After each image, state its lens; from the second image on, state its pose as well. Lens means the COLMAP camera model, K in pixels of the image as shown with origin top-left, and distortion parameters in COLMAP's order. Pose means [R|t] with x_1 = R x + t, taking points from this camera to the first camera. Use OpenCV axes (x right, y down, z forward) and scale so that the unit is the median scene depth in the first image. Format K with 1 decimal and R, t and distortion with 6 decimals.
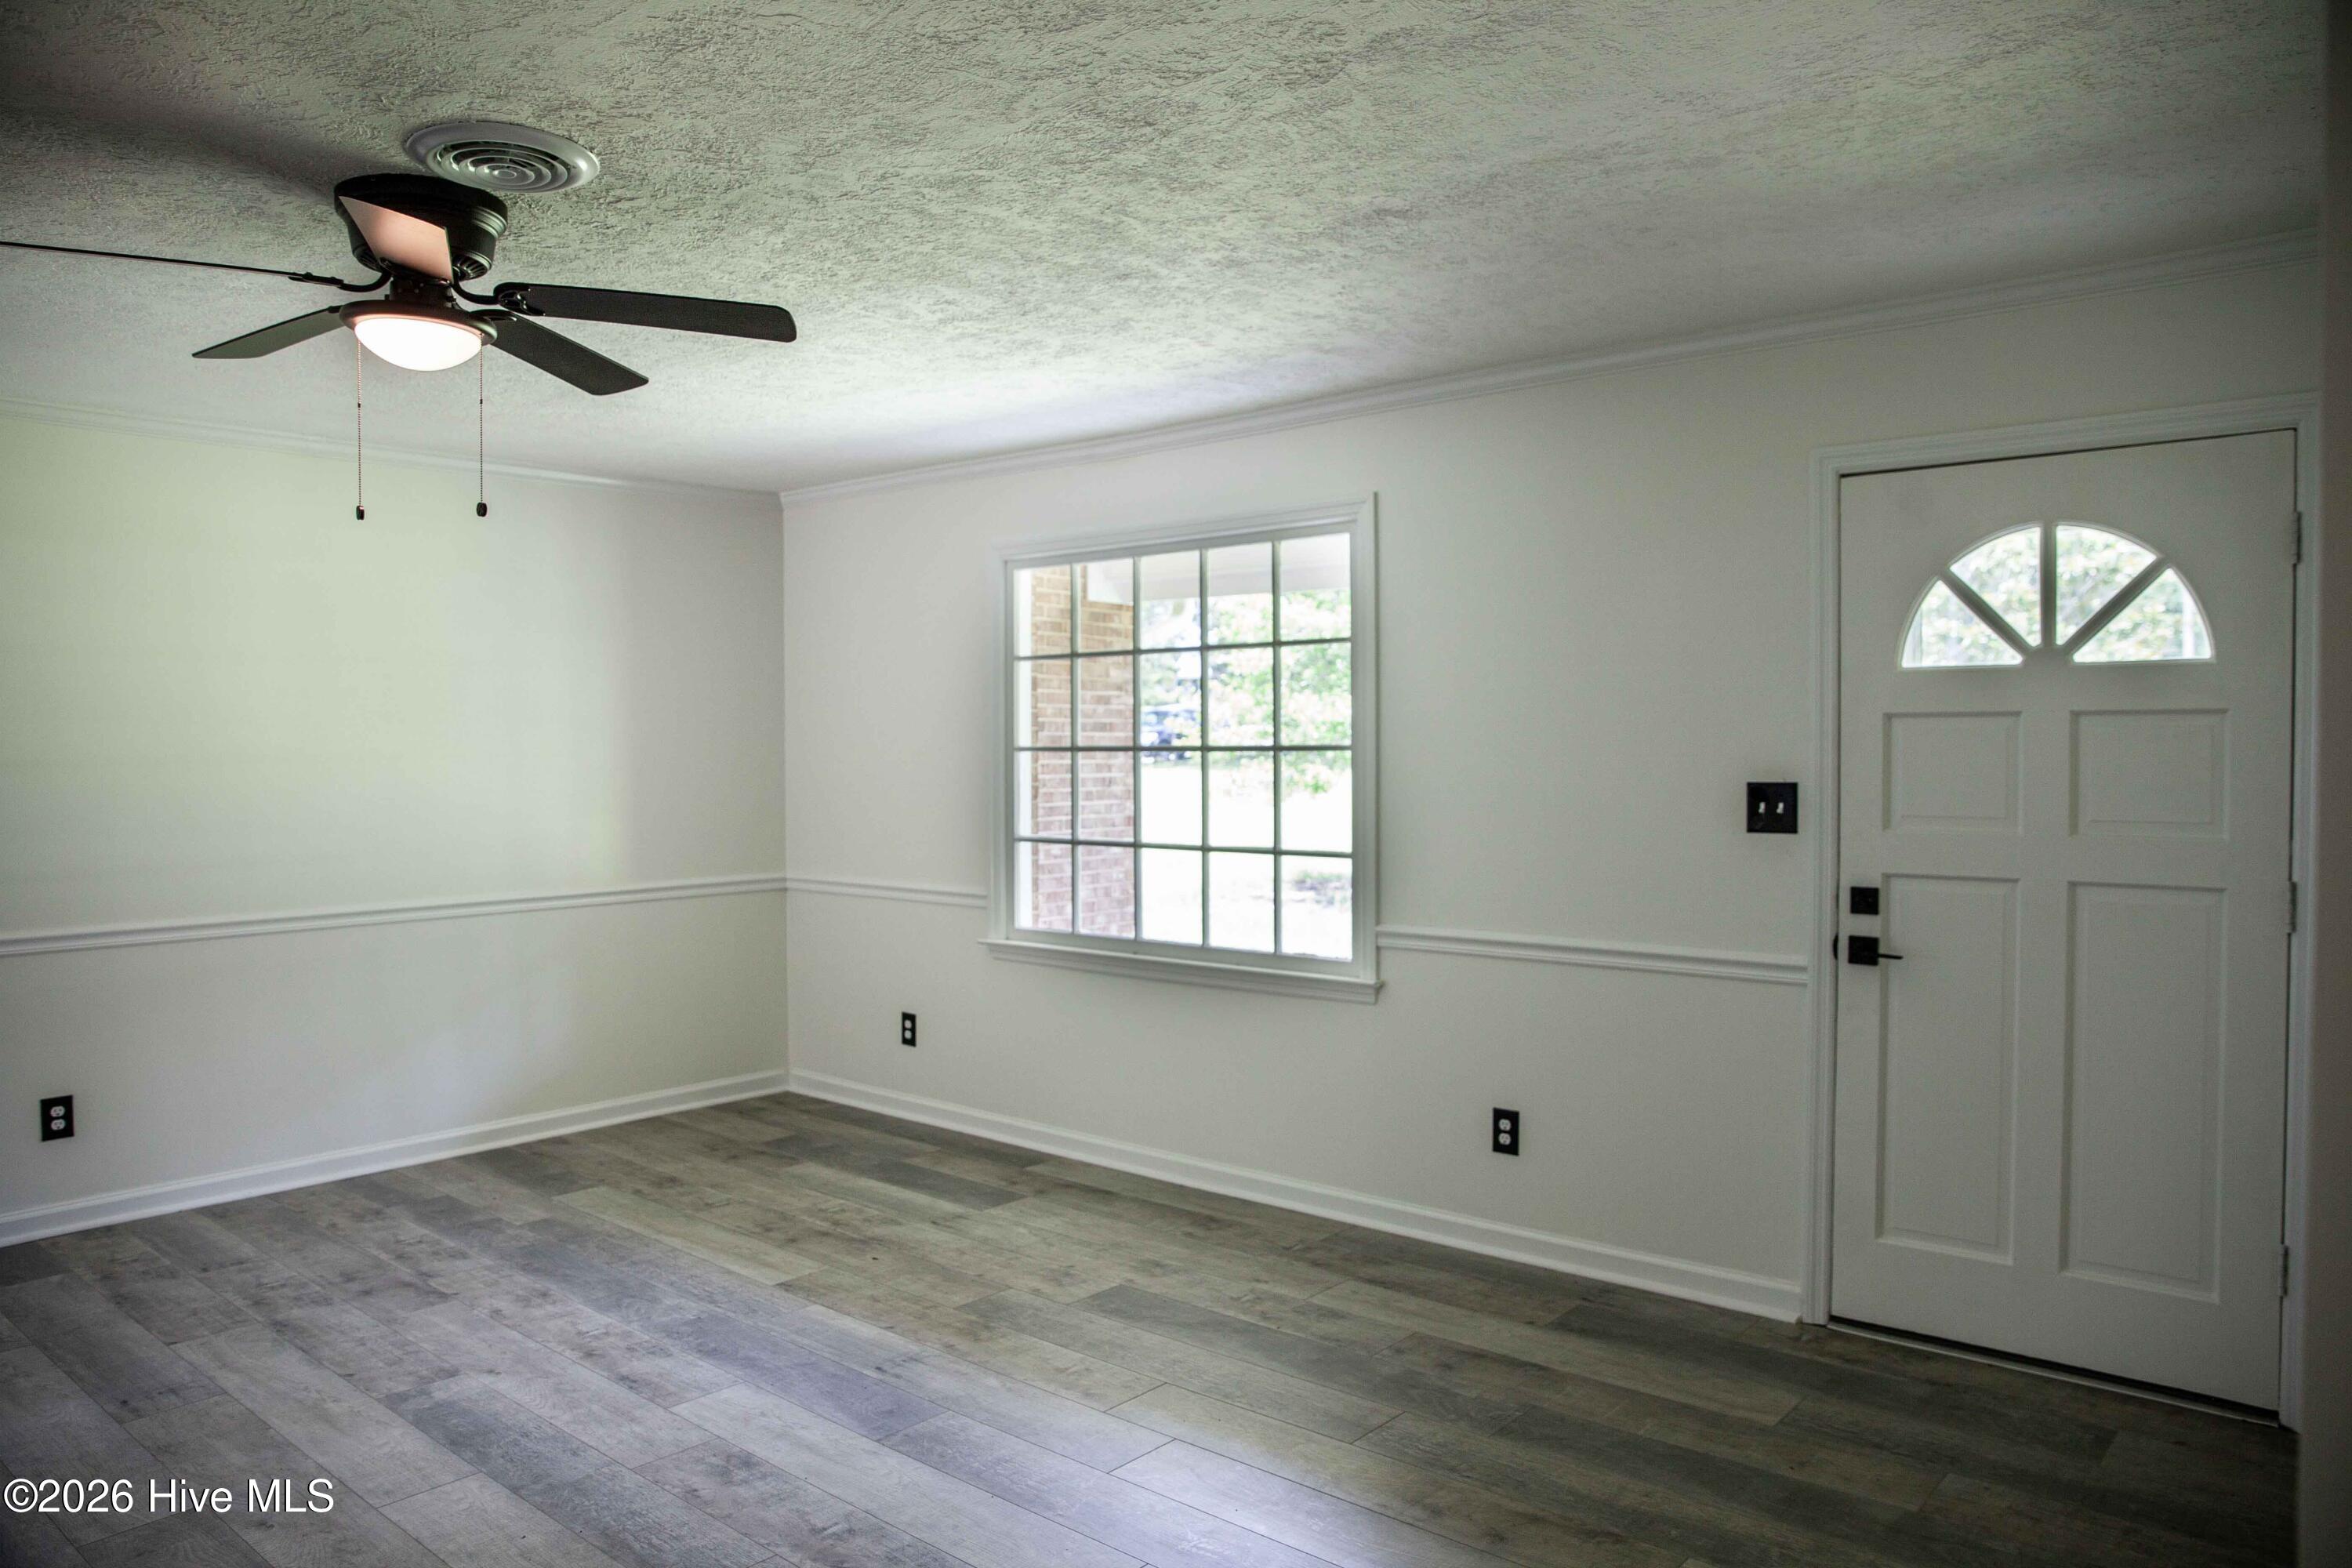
lens RADIAL K [[1612.3, 0, 1179.4], [0, 1612.3, 773.9], [0, 0, 1]] dist [-0.085092, 0.053801]
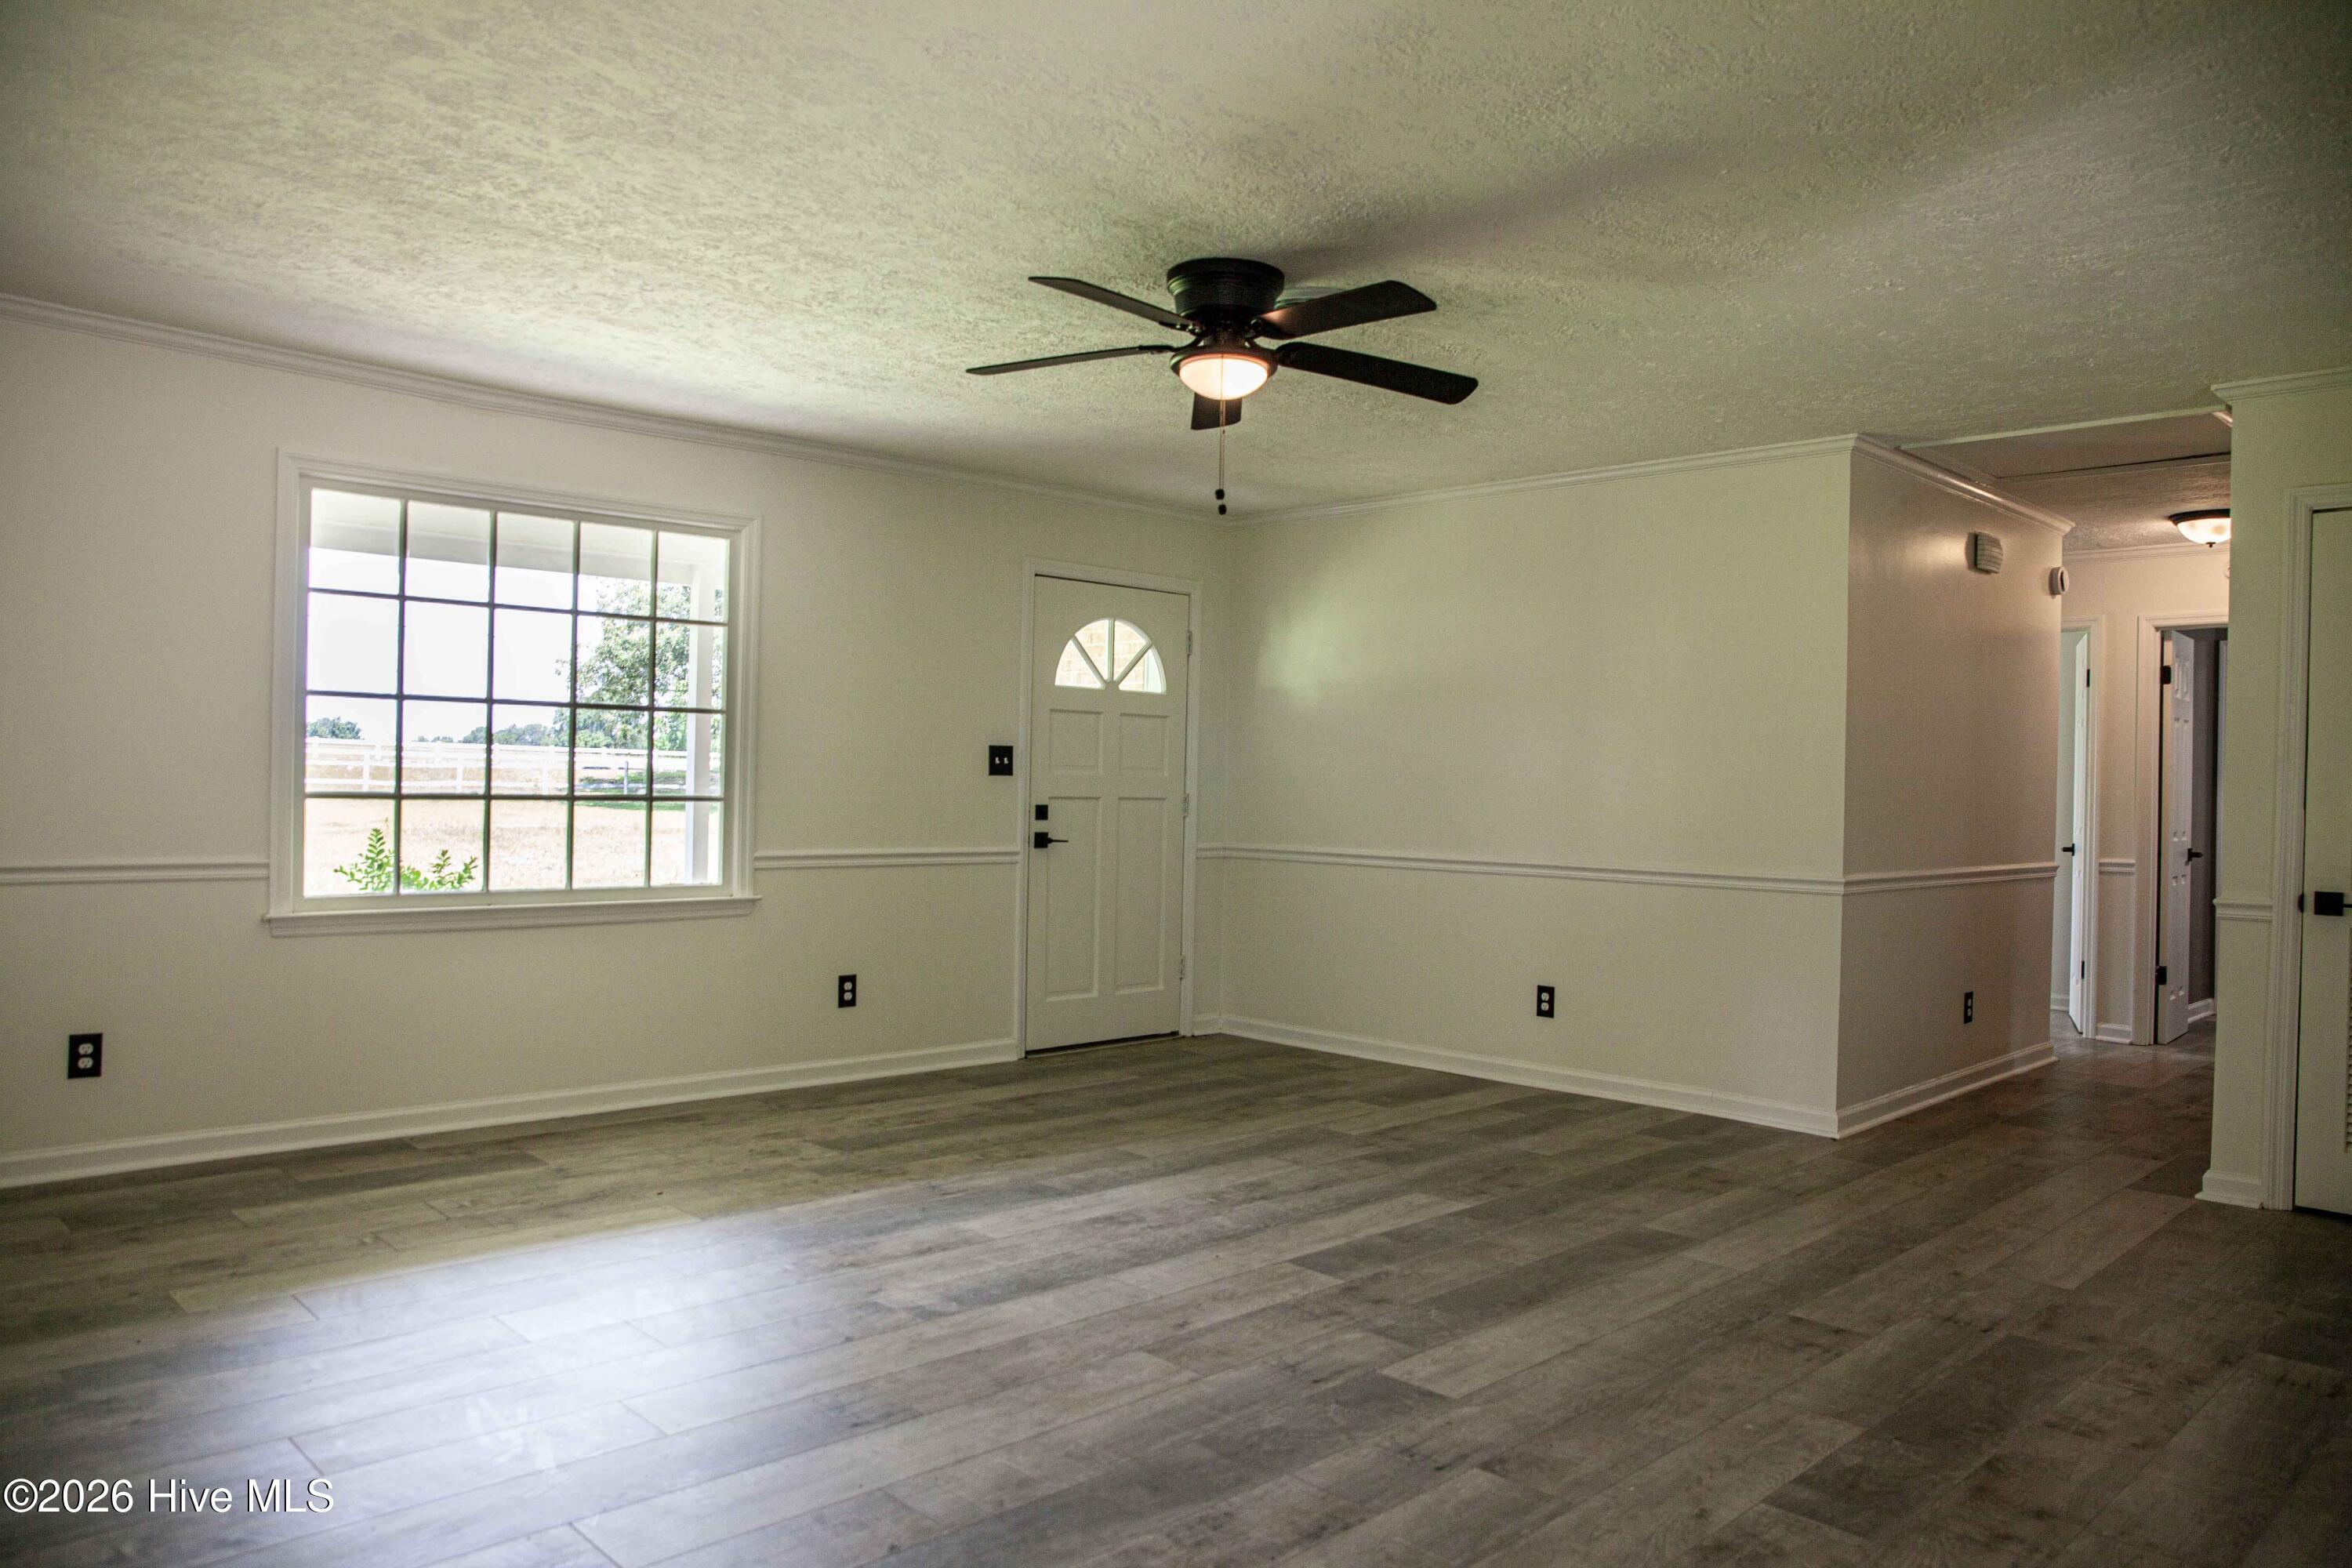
lens RADIAL K [[1612.3, 0, 1173.3], [0, 1612.3, 784.2], [0, 0, 1]] dist [-0.085092, 0.053801]
pose [[0.078819, 0.011631, 0.996821, -1.379380], [0.005822, 0.999910, -0.012127, 0.070953], [-0.996872, 0.006759, 0.078744, 0.706855]]
